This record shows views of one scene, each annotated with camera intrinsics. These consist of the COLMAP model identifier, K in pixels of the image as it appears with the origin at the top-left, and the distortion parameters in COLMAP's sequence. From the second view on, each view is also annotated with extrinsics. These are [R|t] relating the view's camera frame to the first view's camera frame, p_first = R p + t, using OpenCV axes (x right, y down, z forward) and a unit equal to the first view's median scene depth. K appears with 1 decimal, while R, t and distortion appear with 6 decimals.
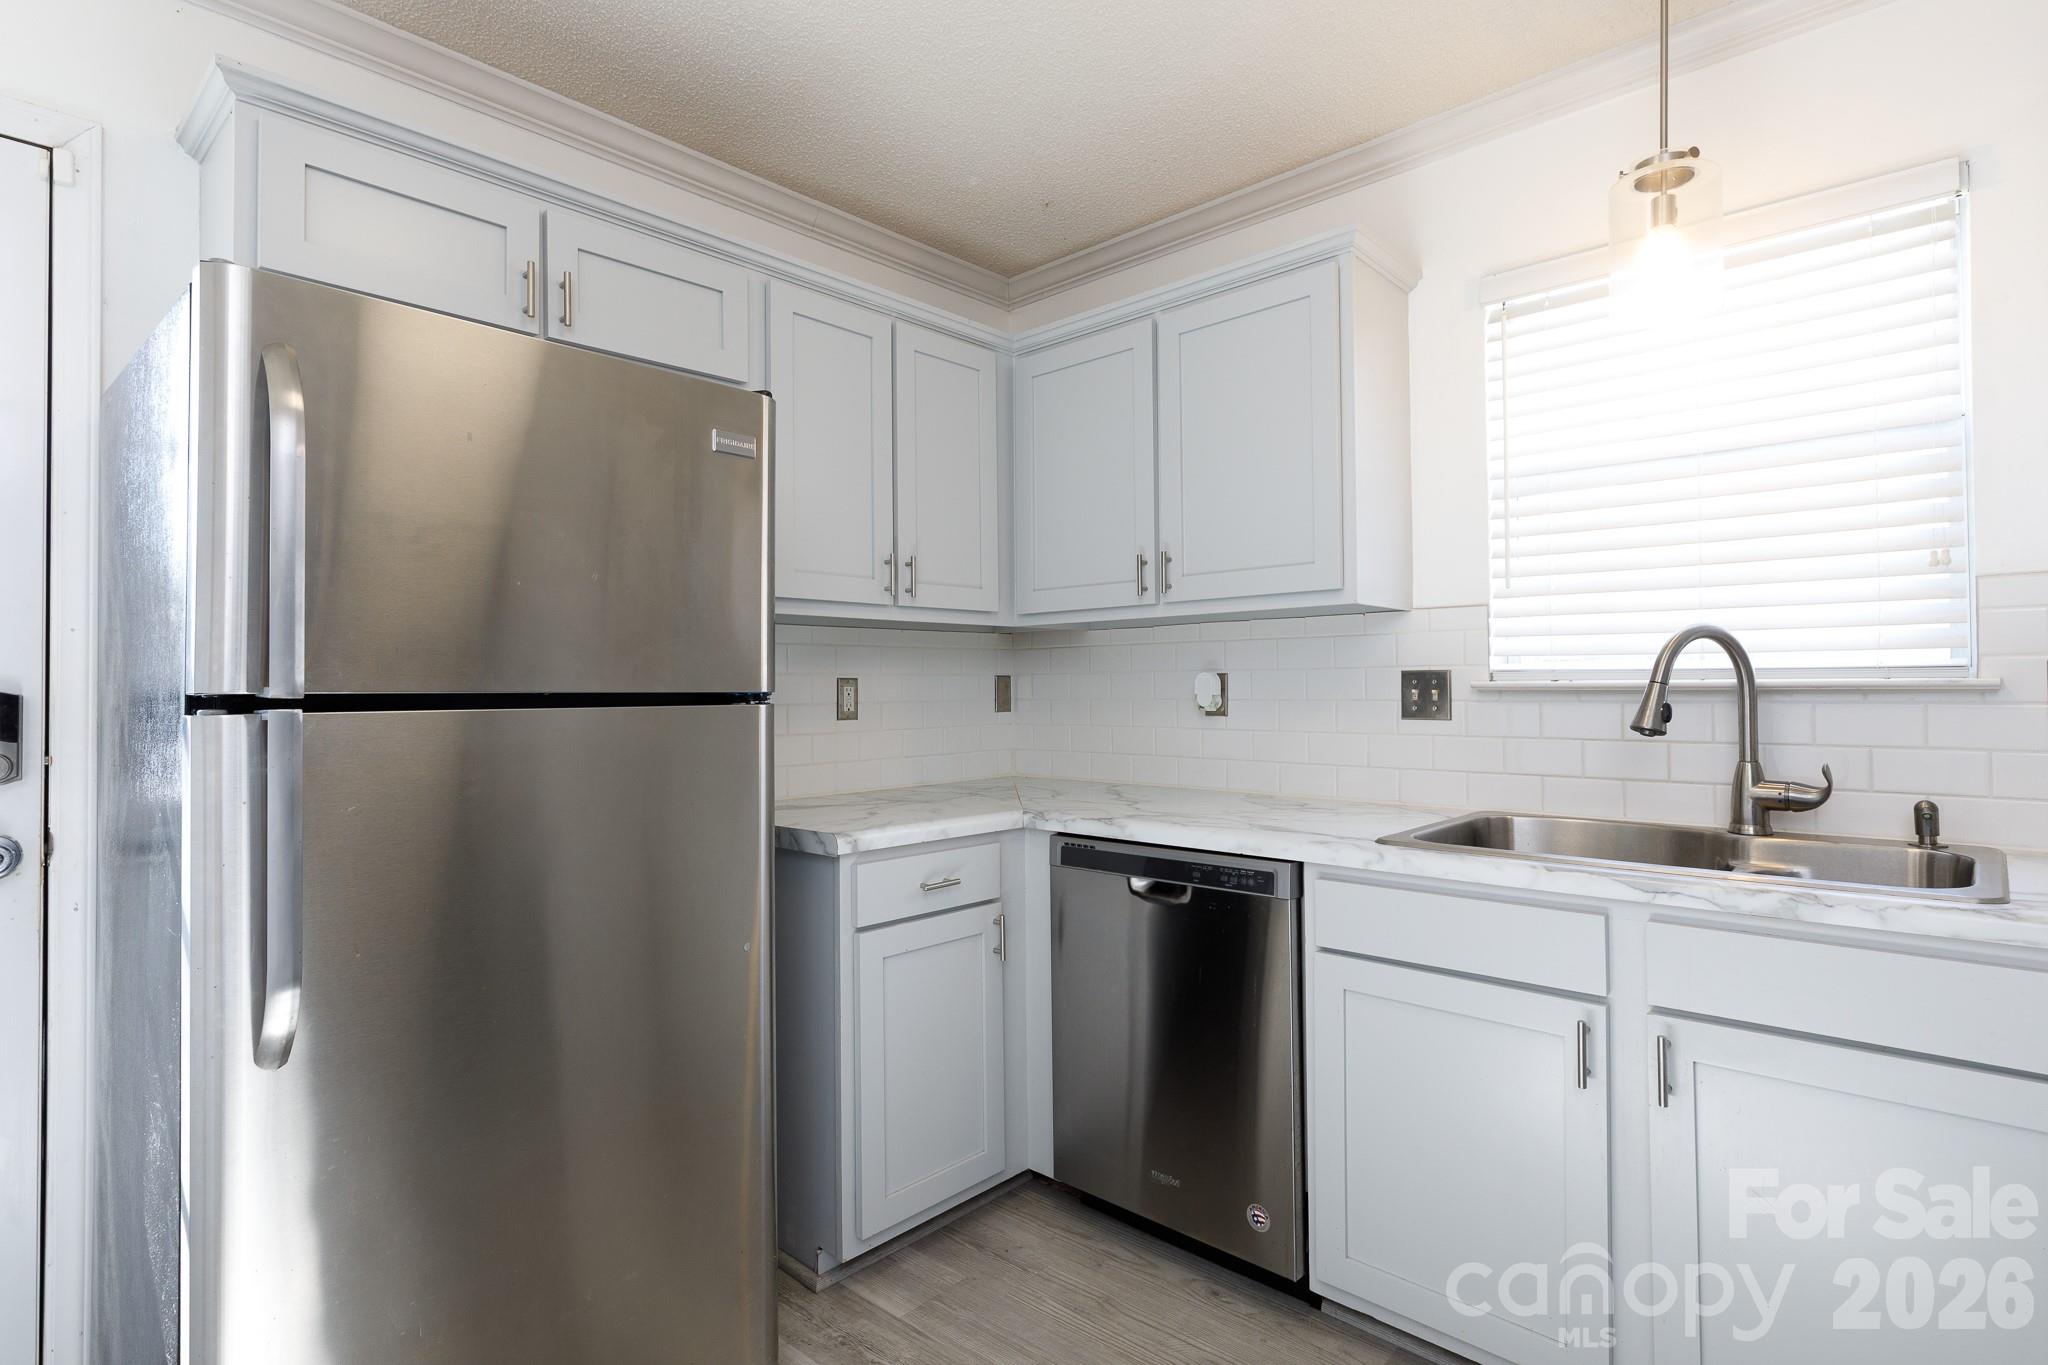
lens RADIAL K [[1040.4, 0, 1040.0], [0, 1040.4, 671.7], [0, 0, 1]] dist [0.005852, 0.001719]
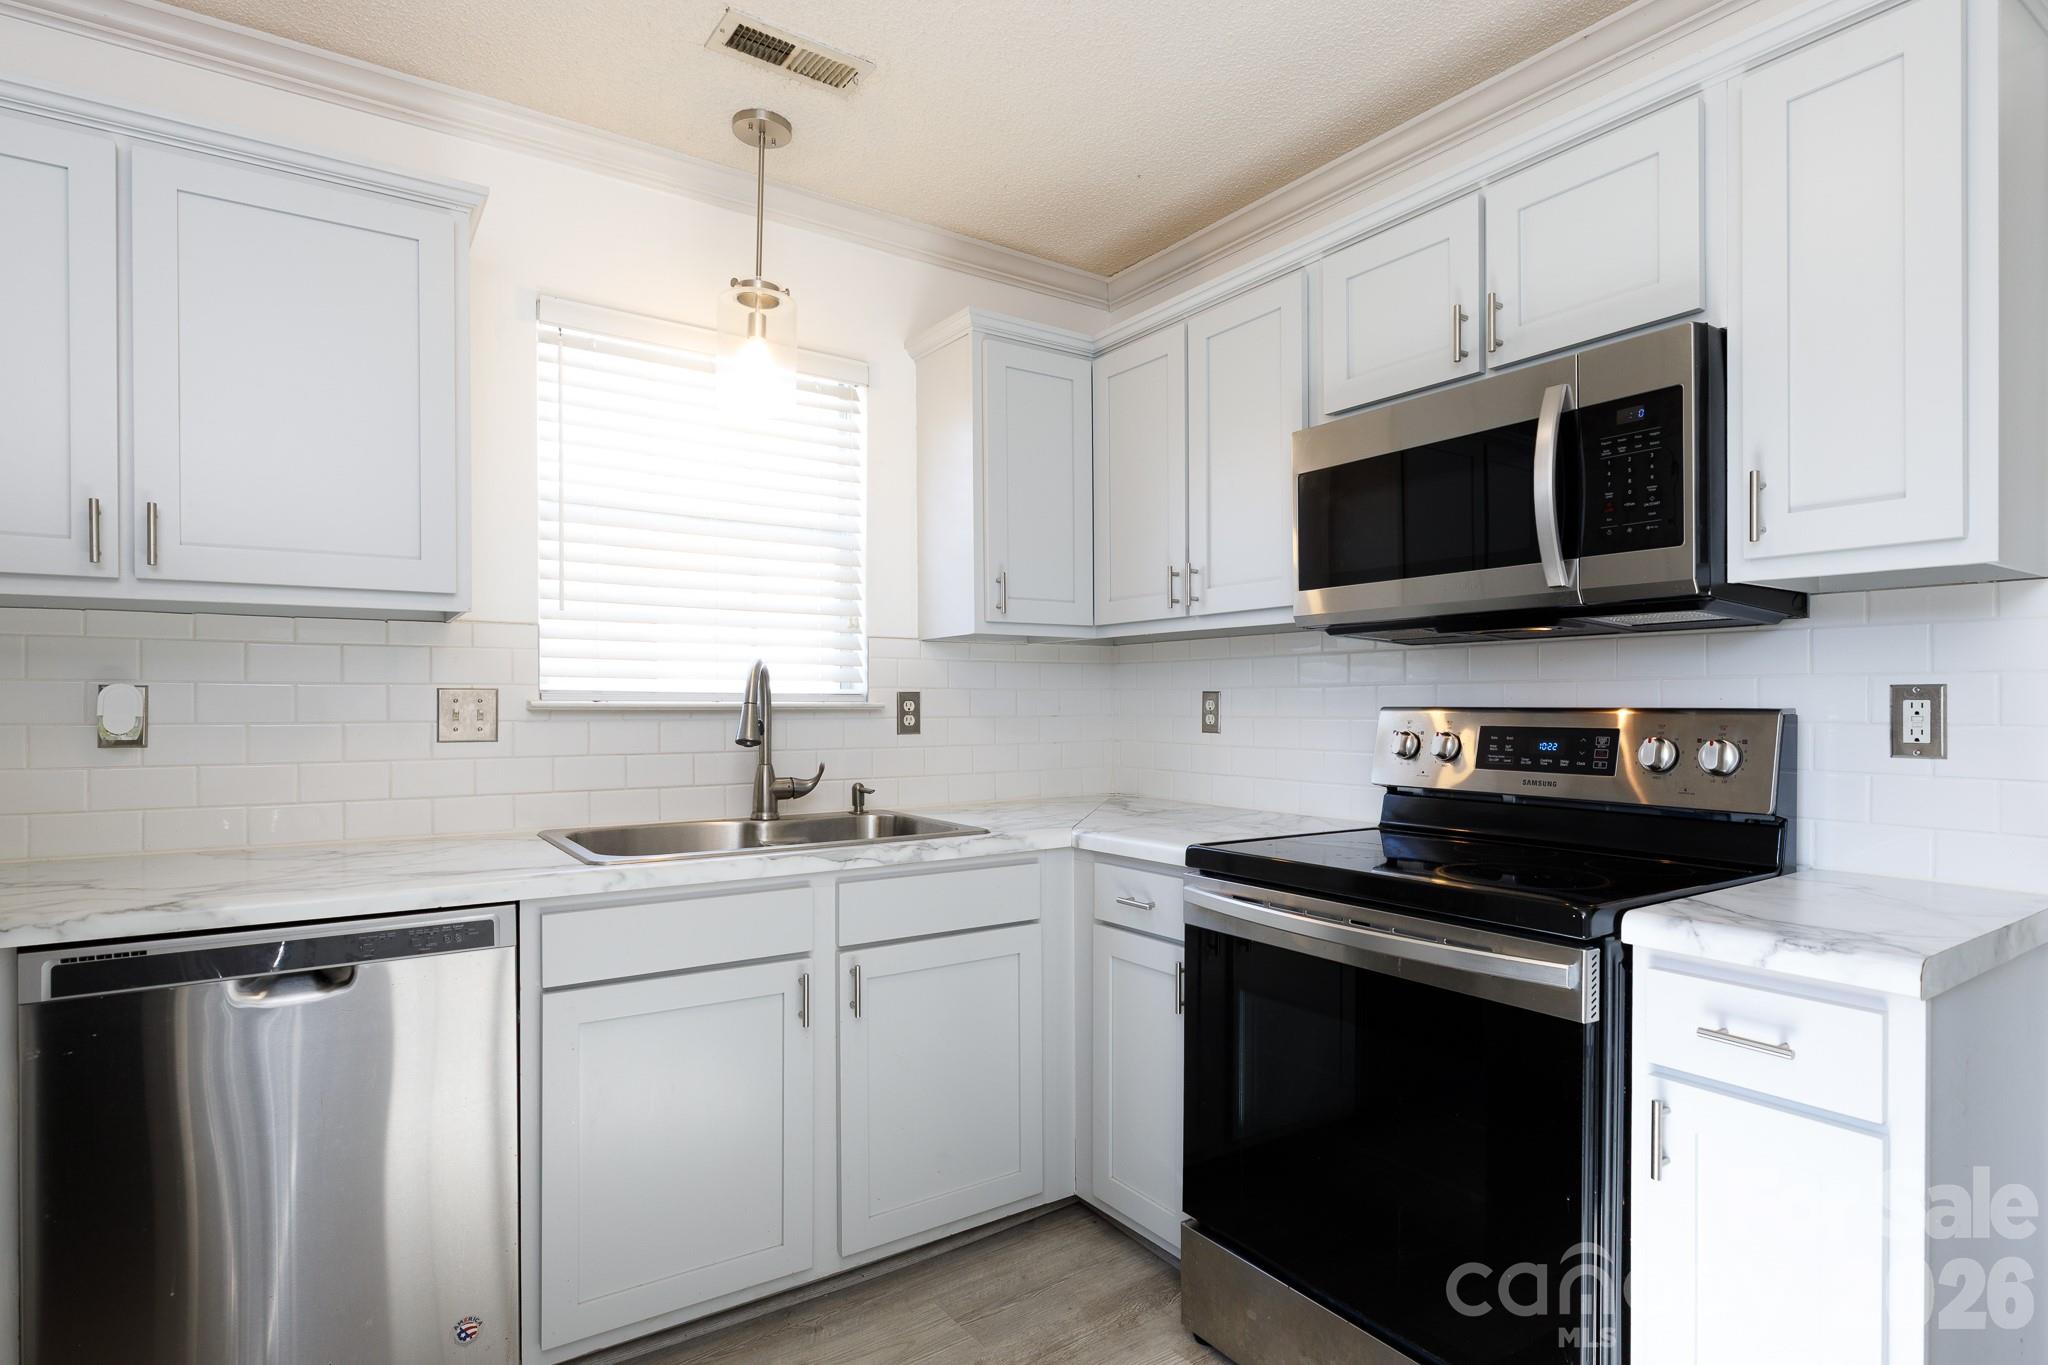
lens RADIAL K [[1040.4, 0, 1025.9], [0, 1040.4, 714.4], [0, 0, 1]] dist [0.005852, 0.001719]
pose [[0.236138, -0.001458, 0.971718, -0.520503], [-0.016960, 0.999840, 0.005622, 0.010281], [-0.971572, -0.017807, 0.236076, 0.373981]]
